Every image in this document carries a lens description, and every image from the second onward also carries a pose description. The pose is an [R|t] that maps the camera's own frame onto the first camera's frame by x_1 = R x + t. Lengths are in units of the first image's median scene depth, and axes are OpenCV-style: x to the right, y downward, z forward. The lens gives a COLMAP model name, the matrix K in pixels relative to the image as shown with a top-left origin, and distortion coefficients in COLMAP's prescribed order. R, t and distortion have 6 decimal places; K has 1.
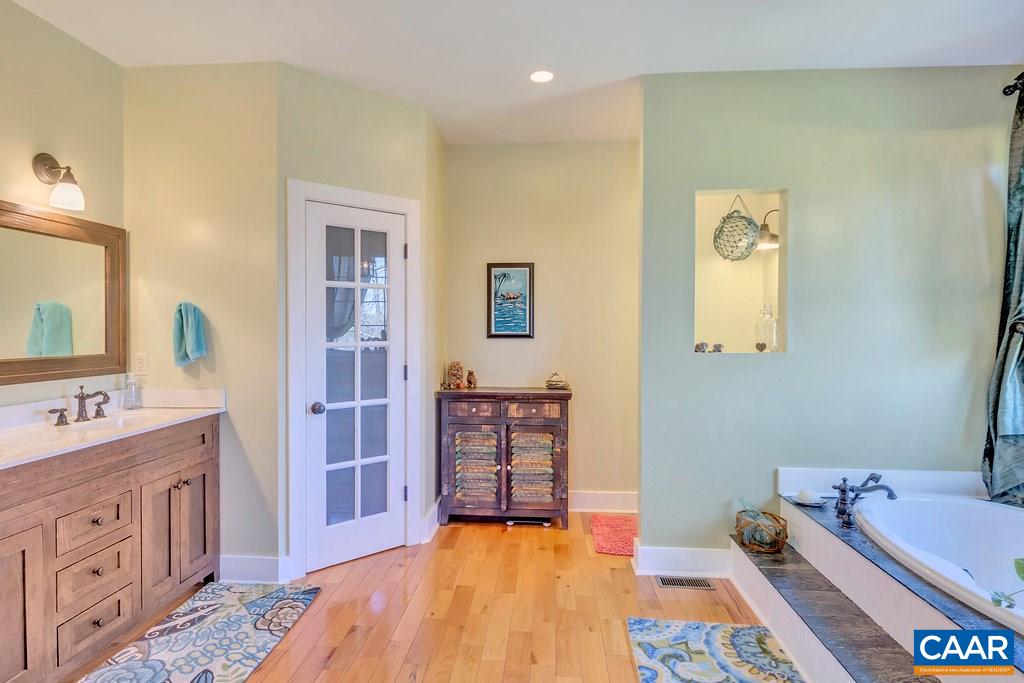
lens RADIAL K [[513.0, 0, 509.1], [0, 513.0, 335.2], [0, 0, 1]] dist [0.001215, 0.000031]
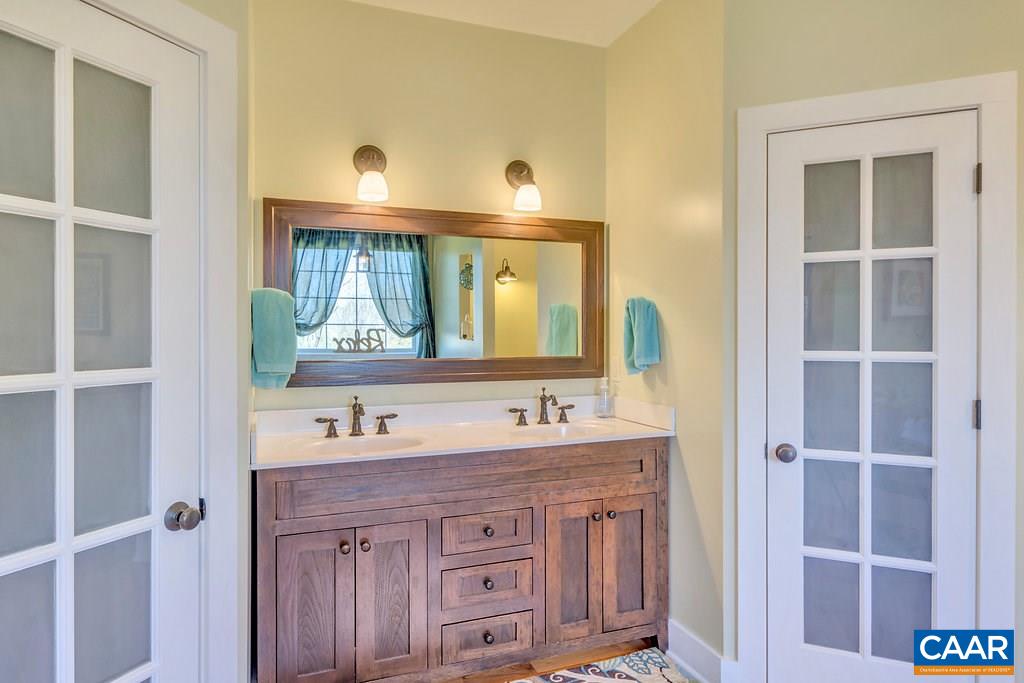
lens RADIAL K [[603.3, 0, 514.5], [0, 603.3, 331.2], [0, 0, 1]] dist [-0.000449, -0.001119]
pose [[0.447127, 0.000423, -0.894470, 0.162864], [-0.008643, 0.999955, -0.003848, -0.004735], [0.894429, 0.009452, 0.447111, 0.390154]]
